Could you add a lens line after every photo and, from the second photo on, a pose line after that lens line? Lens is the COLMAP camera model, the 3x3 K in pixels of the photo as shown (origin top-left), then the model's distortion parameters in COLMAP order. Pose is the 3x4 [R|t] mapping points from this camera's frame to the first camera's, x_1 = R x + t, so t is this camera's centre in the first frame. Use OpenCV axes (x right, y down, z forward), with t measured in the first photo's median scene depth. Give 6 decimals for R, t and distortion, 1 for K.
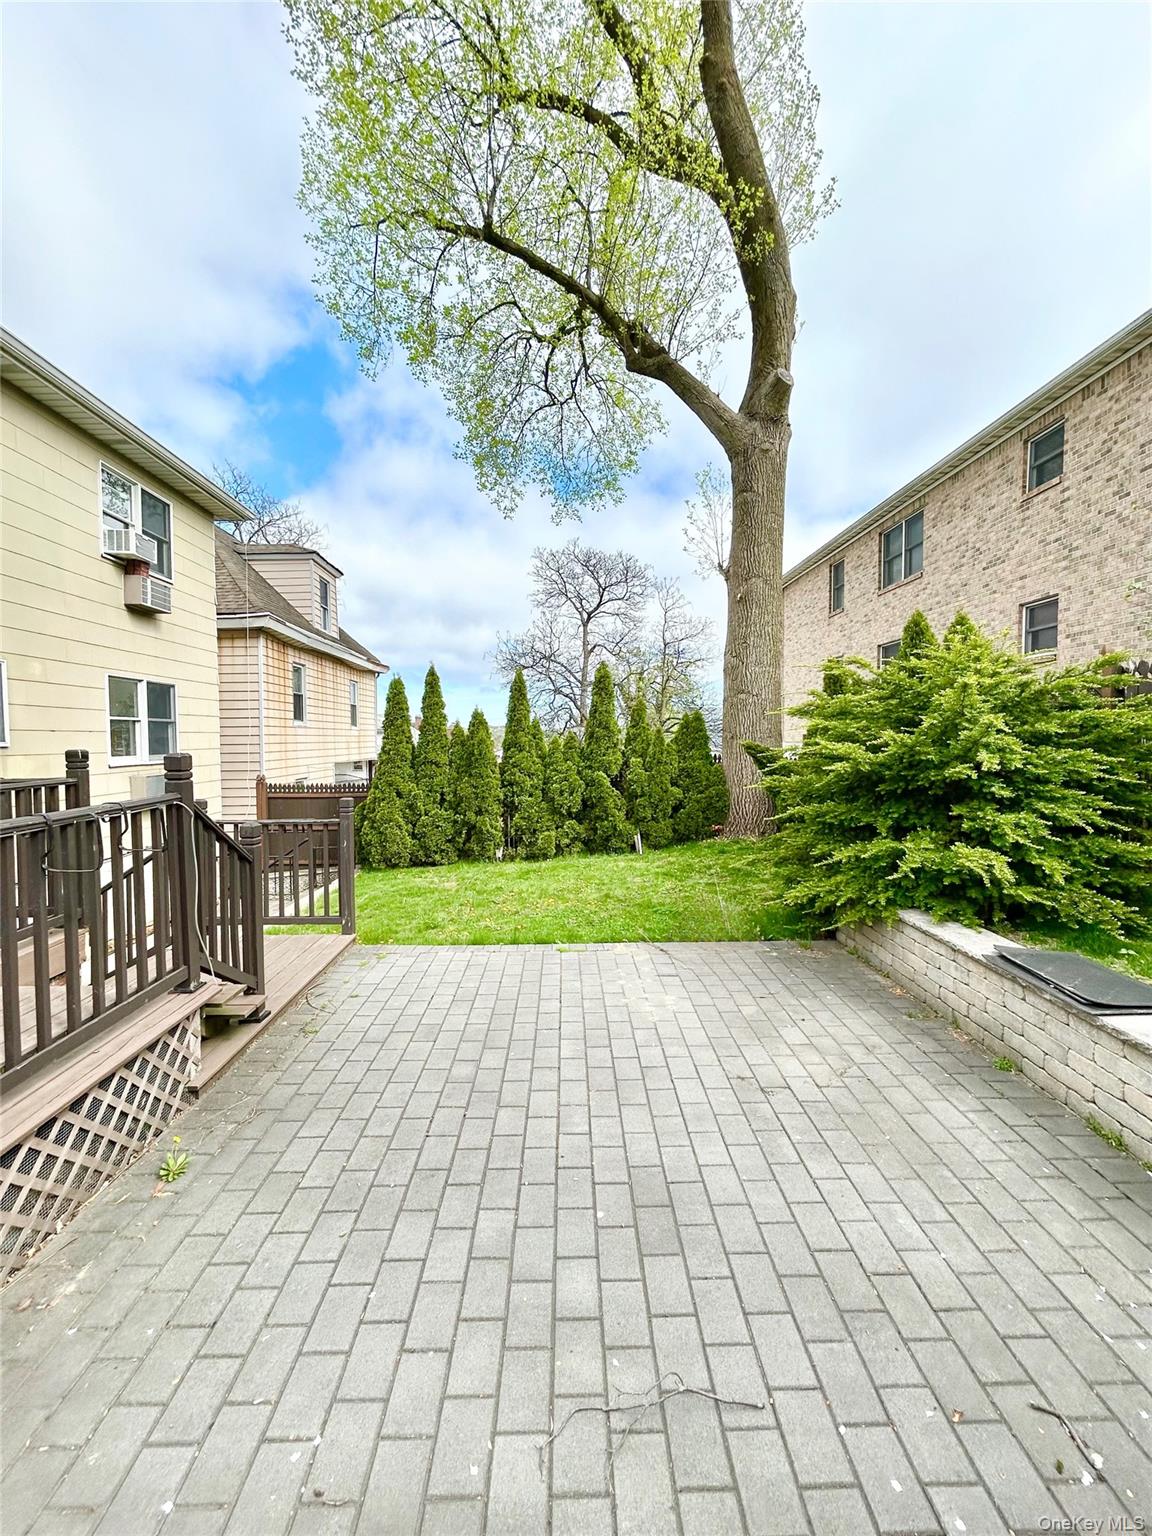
lens RADIAL K [[618.5, 0, 576.2], [0, 618.5, 763.2], [0, 0, 1]] dist [-0.001248, 0.000728]
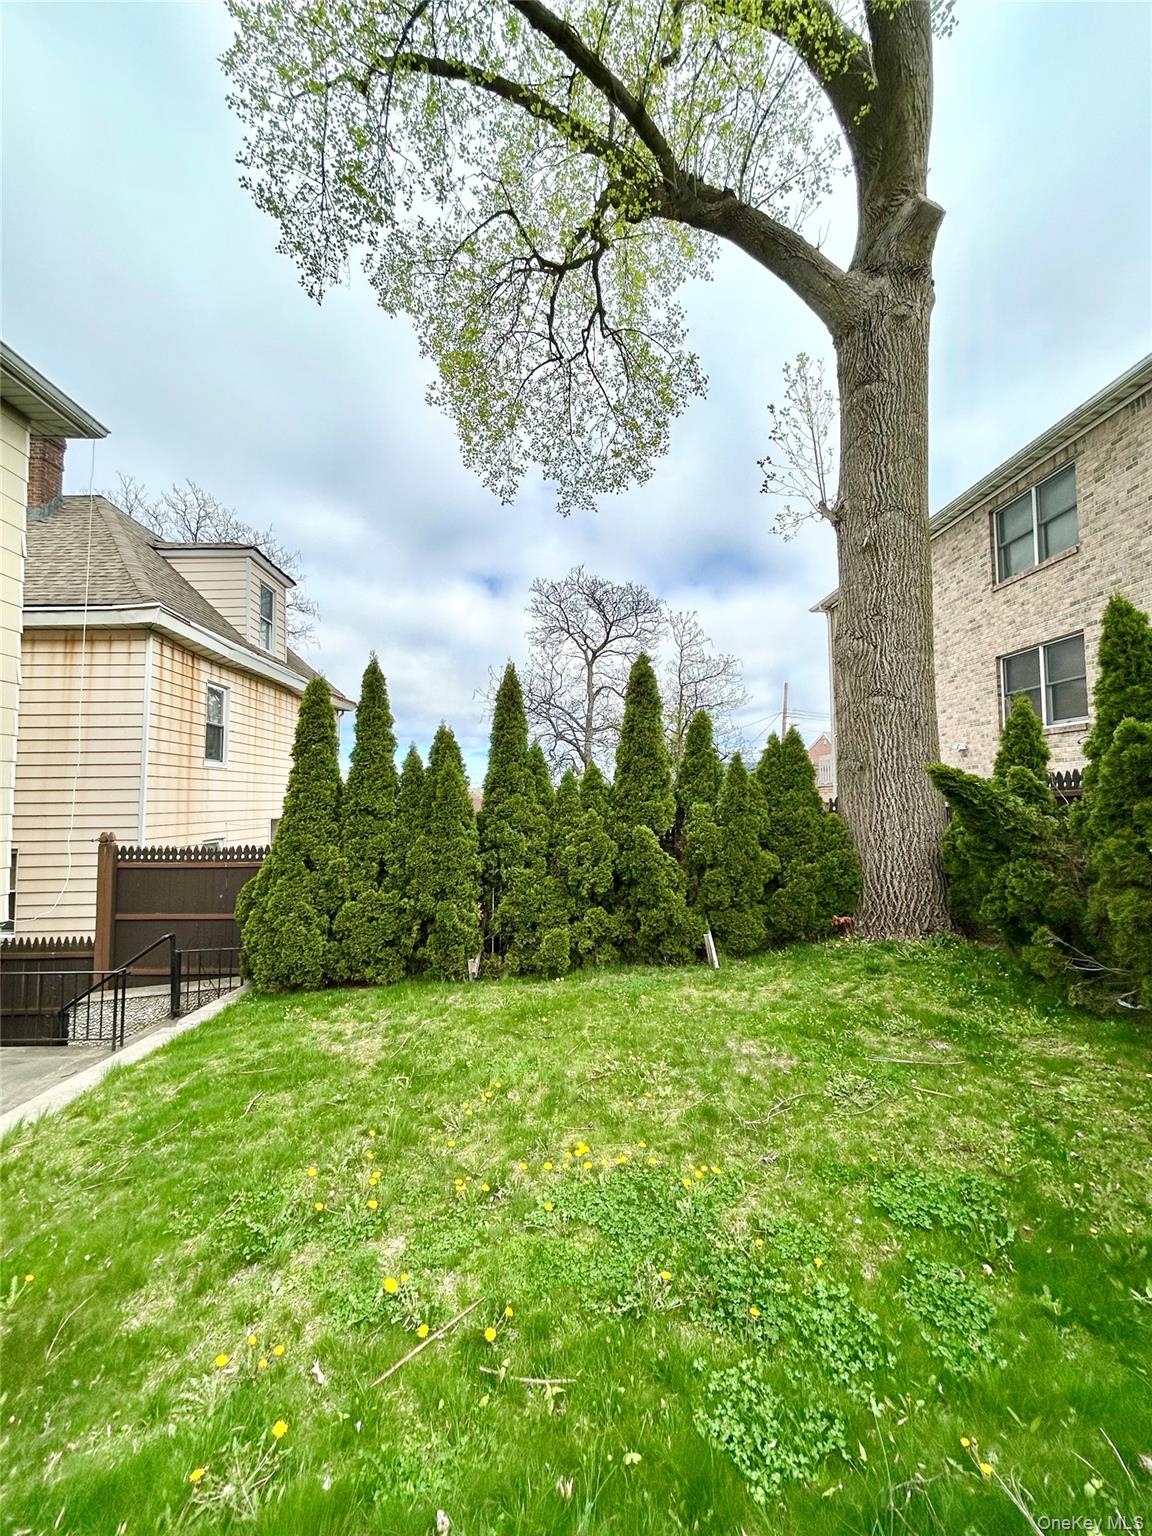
lens RADIAL K [[618.5, 0, 576.2], [0, 618.5, 763.2], [0, 0, 1]] dist [-0.001248, 0.000728]
pose [[0.999984, -0.001035, 0.005583, -0.029008], [0.001587, 0.995004, -0.099826, 0.012879], [-0.005452, 0.099833, 0.994989, 0.377319]]
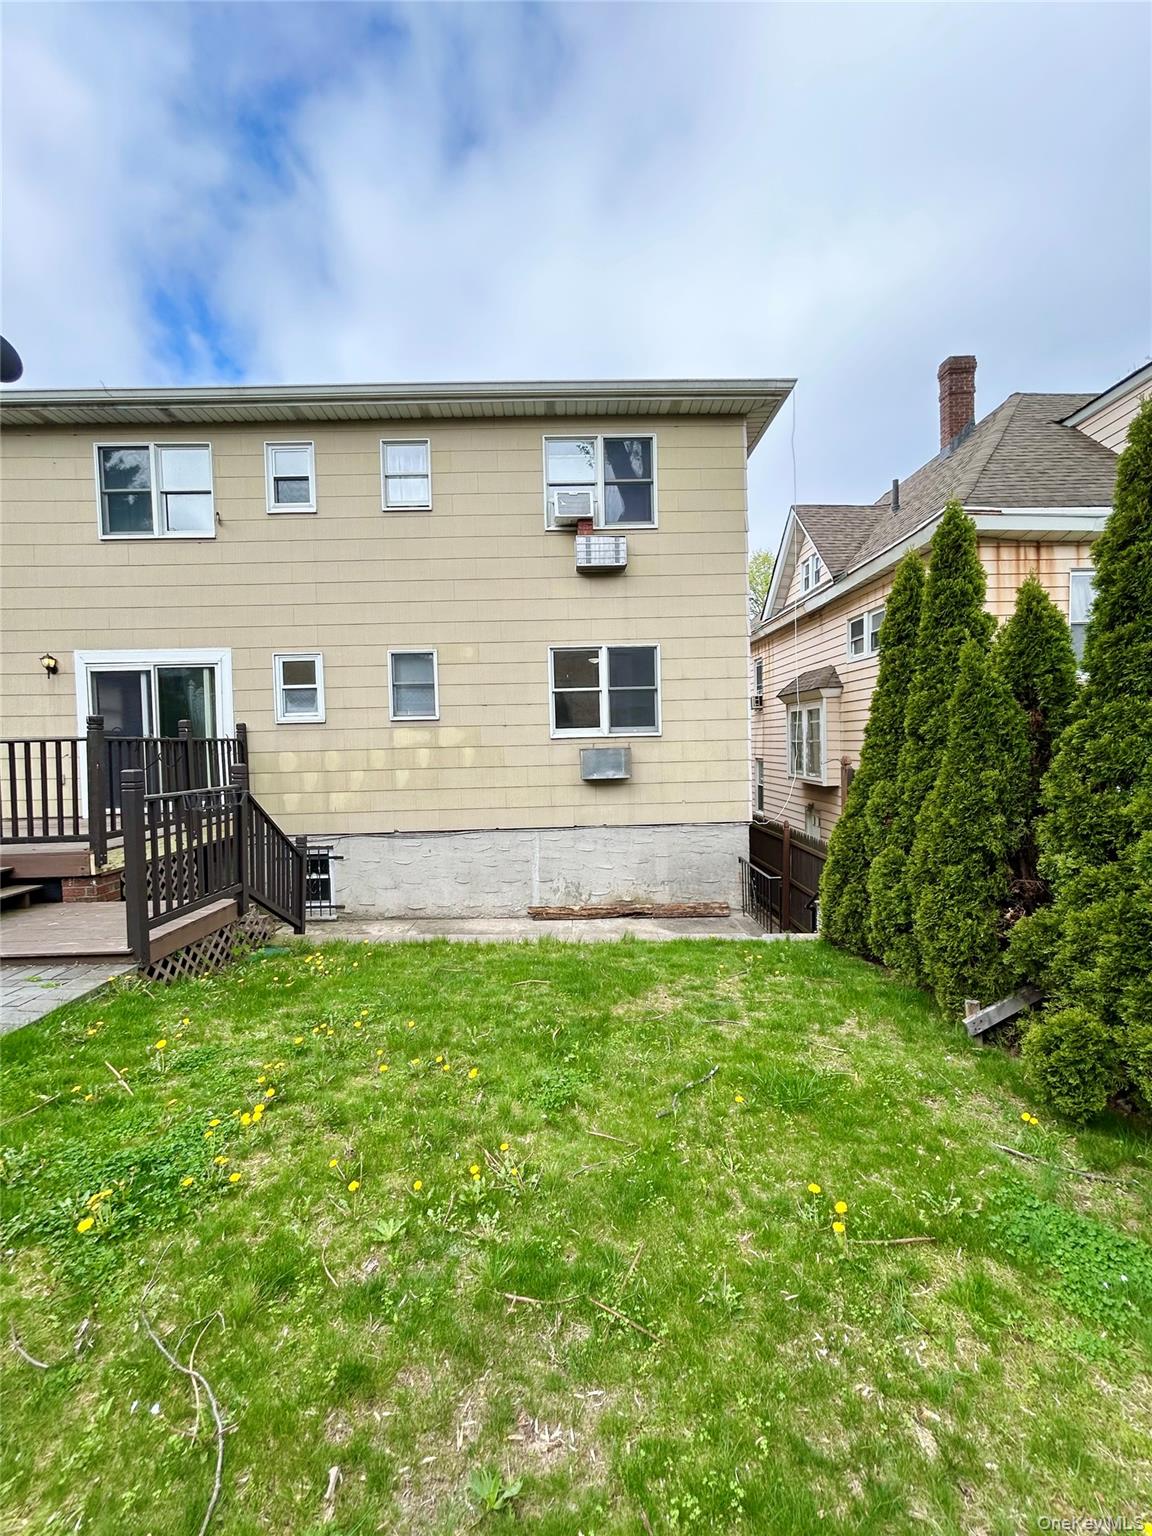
lens RADIAL K [[618.5, 0, 576.2], [0, 618.5, 763.2], [0, 0, 1]] dist [-0.001248, 0.000728]
pose [[-0.003930, 0.038376, -0.999256, 0.184272], [-0.014195, 0.999161, 0.038428, 0.004632], [0.999892, 0.014335, -0.003382, 0.745861]]
